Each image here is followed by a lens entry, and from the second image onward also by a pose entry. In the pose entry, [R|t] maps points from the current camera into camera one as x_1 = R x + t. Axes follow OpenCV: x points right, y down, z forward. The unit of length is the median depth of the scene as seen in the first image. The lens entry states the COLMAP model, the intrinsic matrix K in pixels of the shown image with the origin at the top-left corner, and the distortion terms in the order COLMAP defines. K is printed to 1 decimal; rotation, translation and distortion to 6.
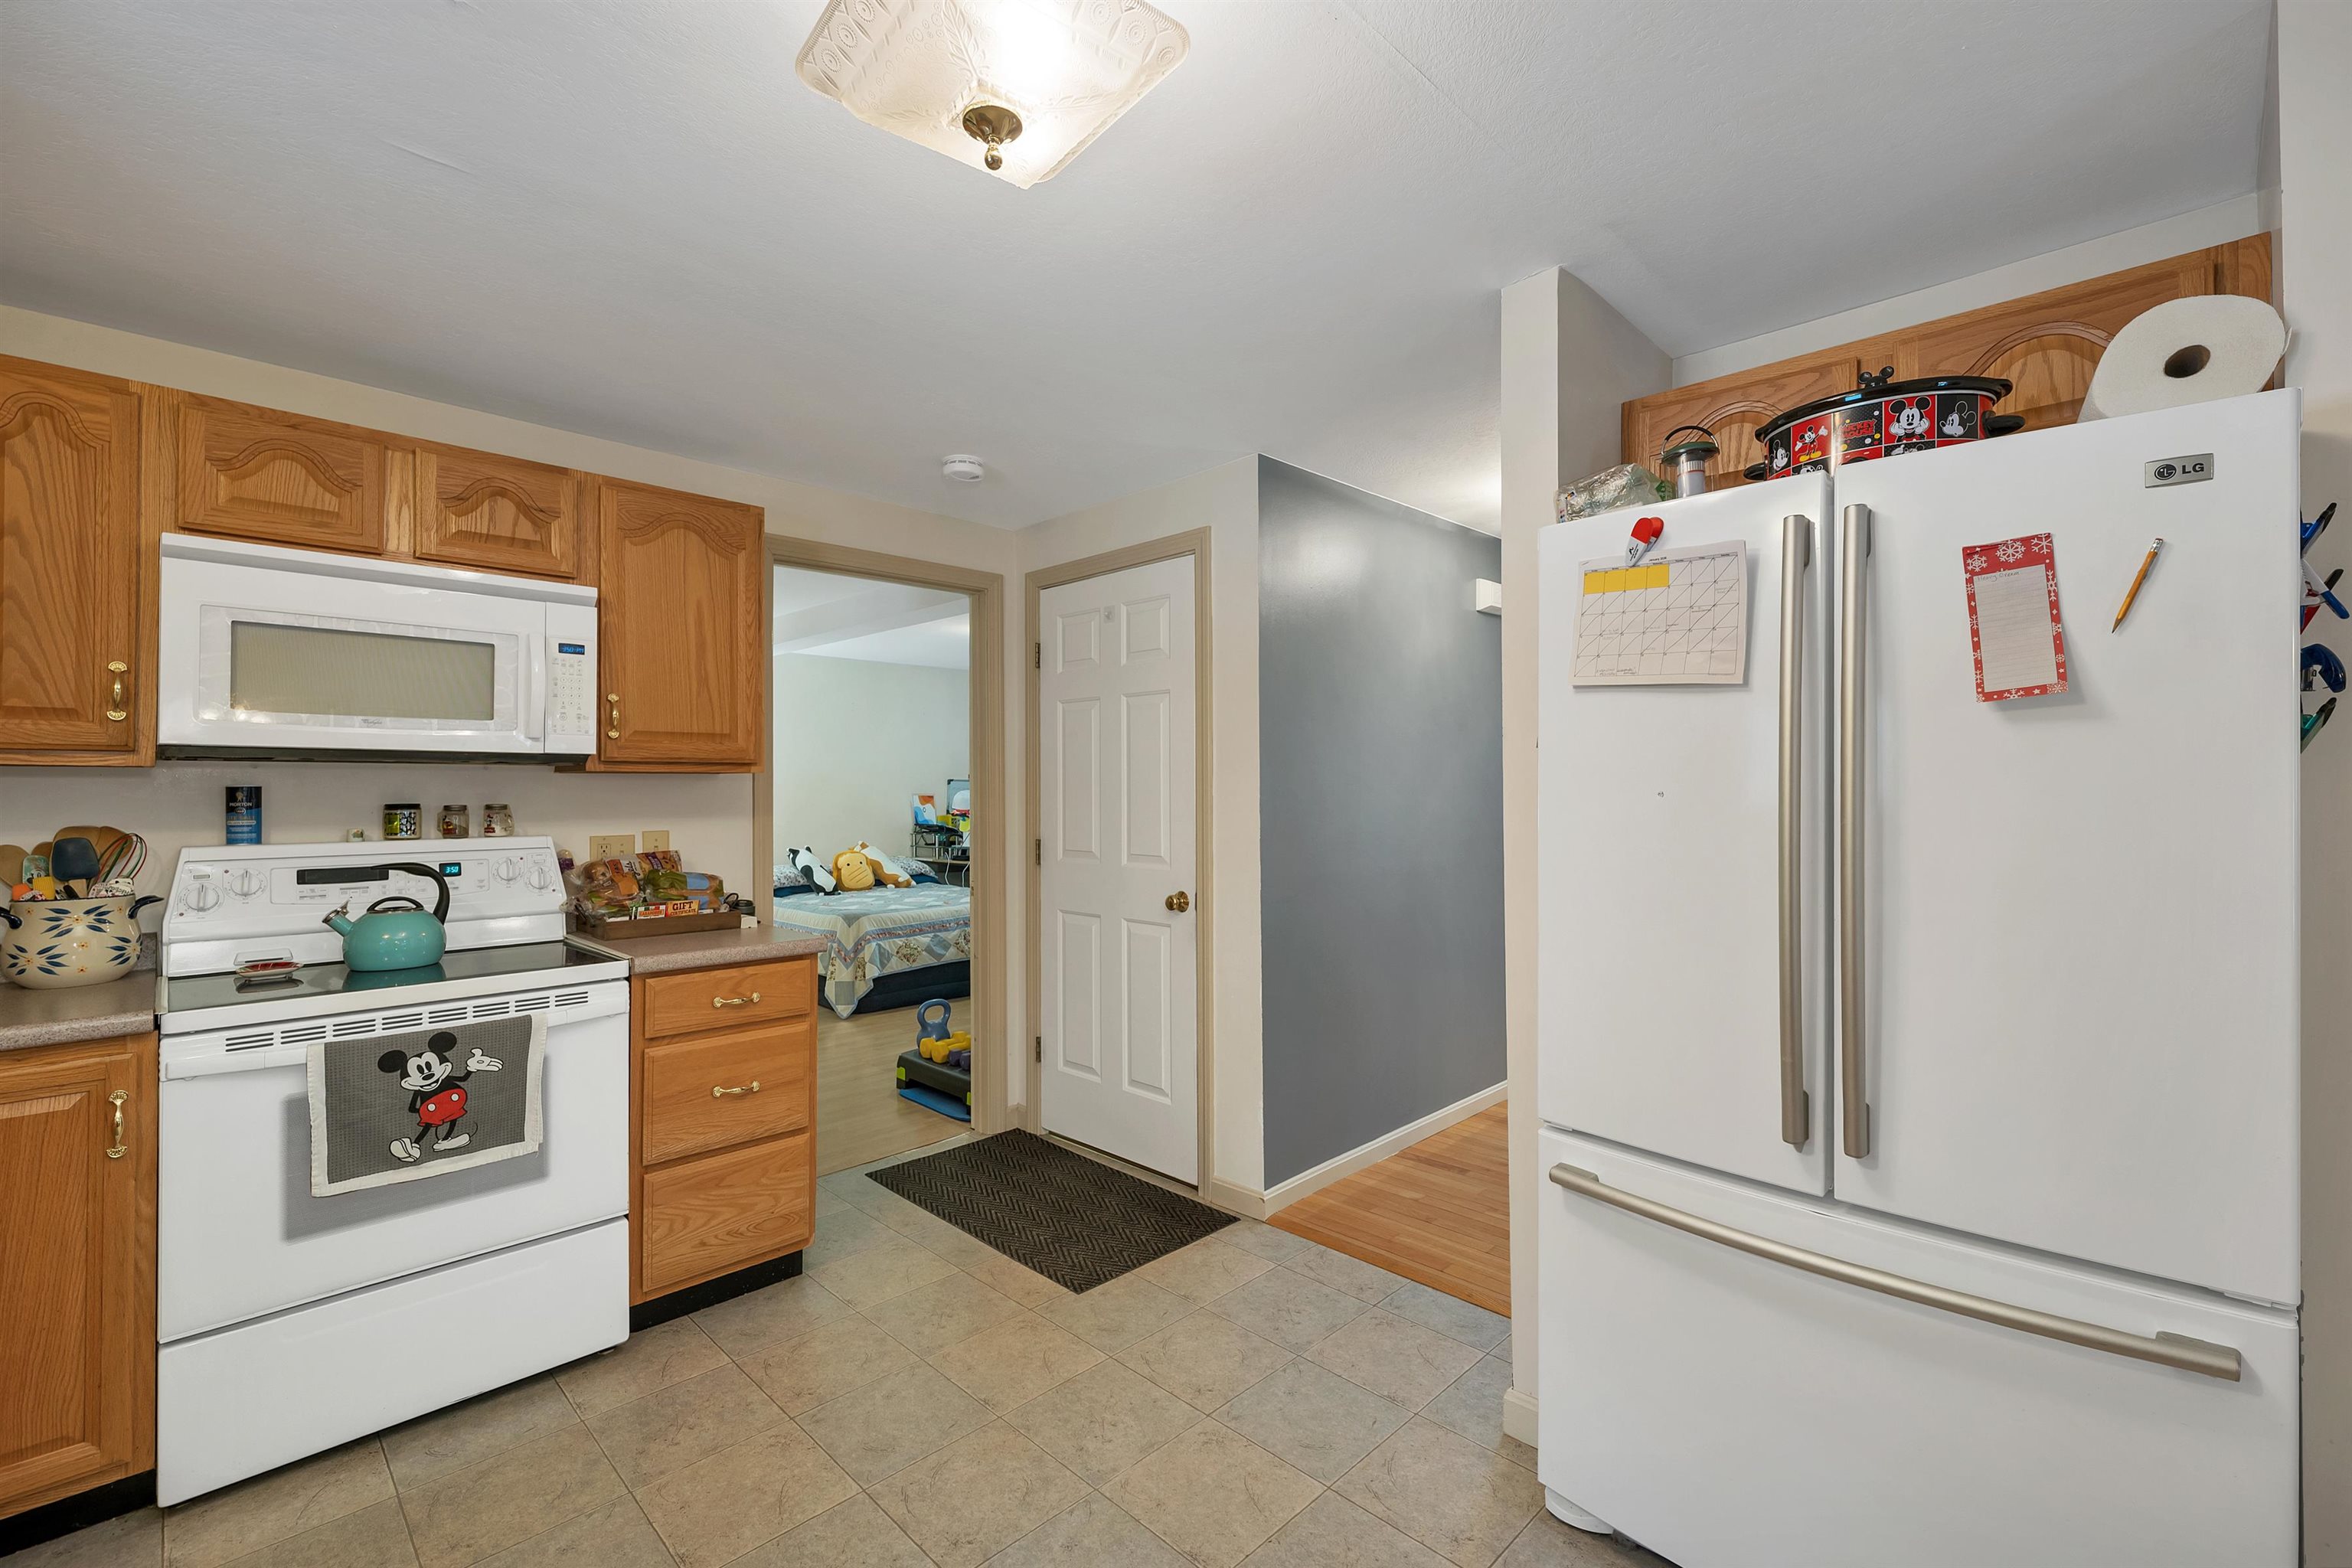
lens RADIAL K [[990.3, 0, 1176.4], [0, 990.3, 777.9], [0, 0, 1]] dist [0.001058, 0.000374]
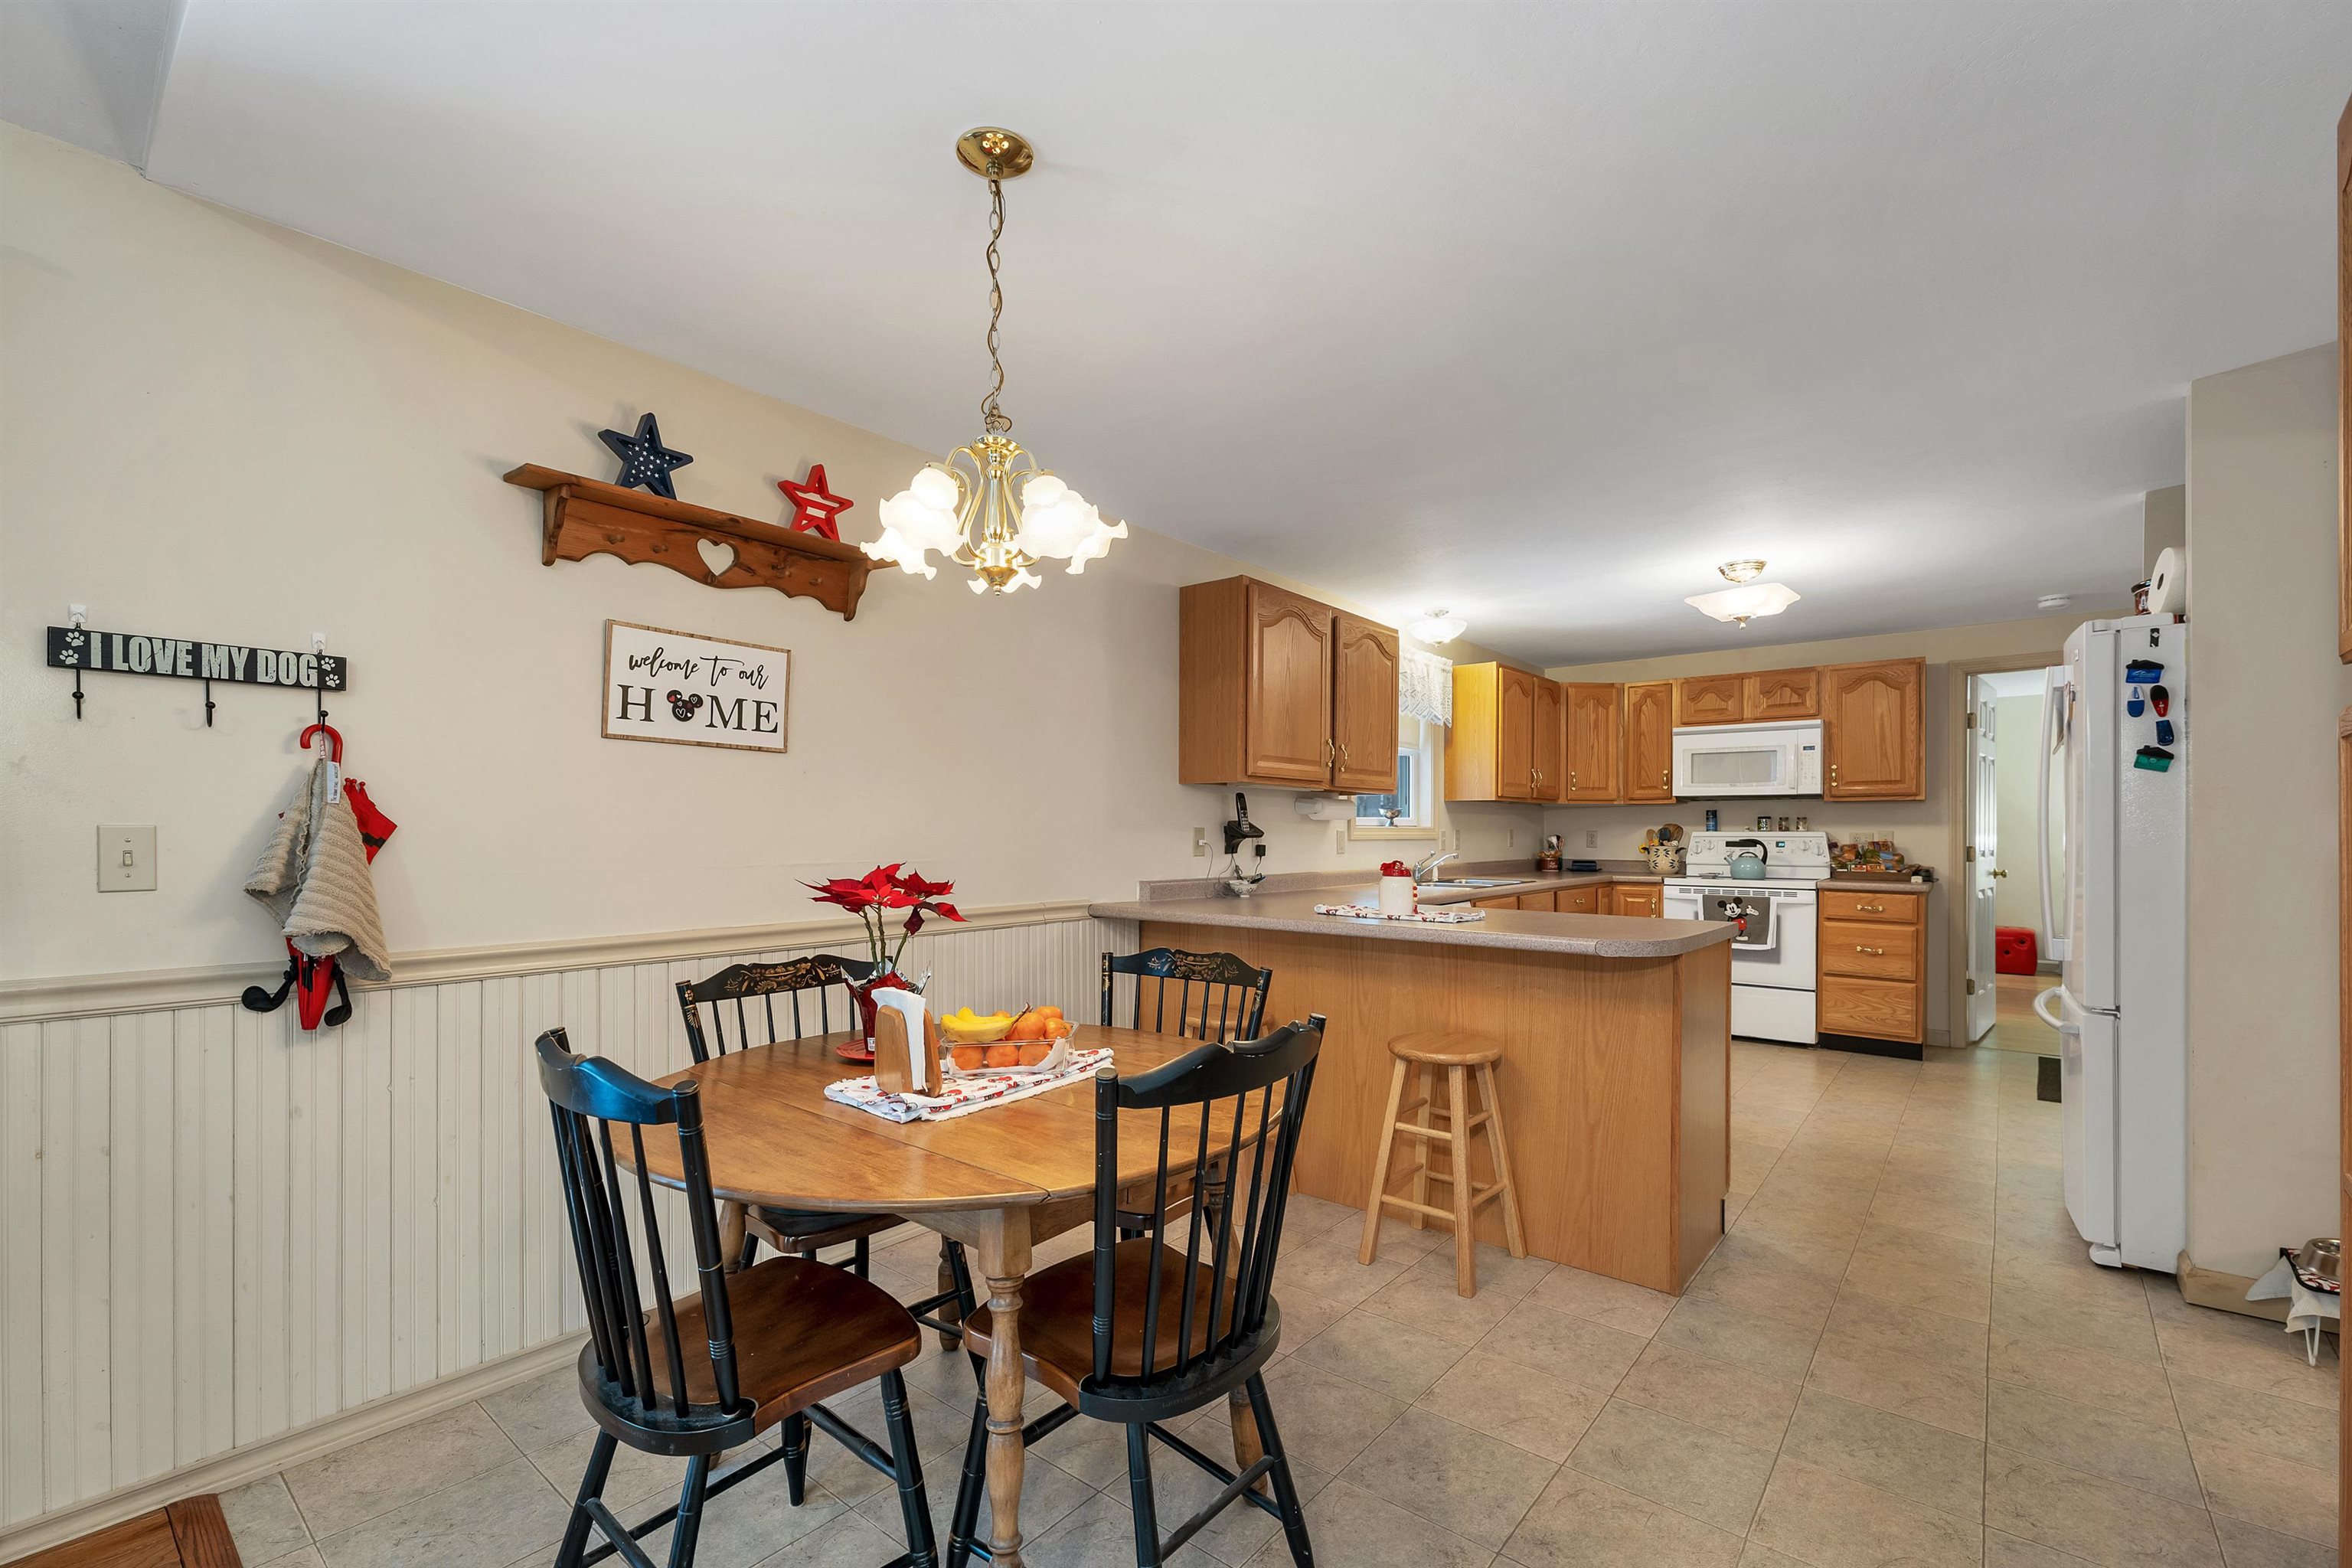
lens RADIAL K [[990.3, 0, 1148.0], [0, 990.3, 843.6], [0, 0, 1]] dist [0.001058, 0.000374]
pose [[0.055896, 0.018042, -0.998274, 1.662807], [0.009360, 0.999783, 0.018593, 0.035467], [0.998393, -0.010383, 0.055715, -0.686049]]
